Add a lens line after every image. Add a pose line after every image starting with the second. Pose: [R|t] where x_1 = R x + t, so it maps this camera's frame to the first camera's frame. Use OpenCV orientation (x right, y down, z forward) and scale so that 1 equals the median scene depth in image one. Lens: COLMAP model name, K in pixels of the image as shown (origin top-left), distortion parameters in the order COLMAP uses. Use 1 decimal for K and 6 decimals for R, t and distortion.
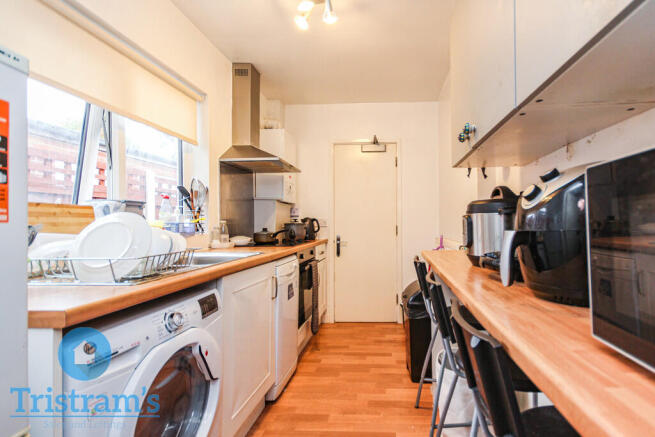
lens RADIAL K [[310.9, 0, 327.0], [0, 310.9, 220.7], [0, 0, 1]] dist [0.002279, -0.000045]
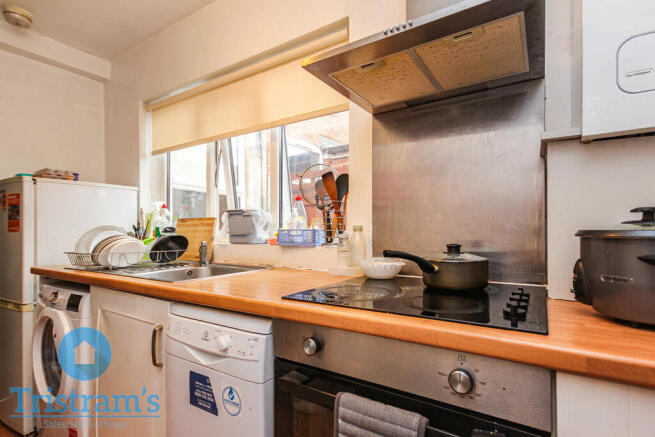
lens RADIAL K [[310.9, 0, 326.1], [0, 310.9, 223.8], [0, 0, 1]] dist [0.002279, -0.000045]
pose [[-0.348882, 0.006554, -0.937144, 0.323335], [0.021452, 0.999769, -0.000994, -0.008245], [0.936921, -0.020450, -0.348942, 1.861823]]
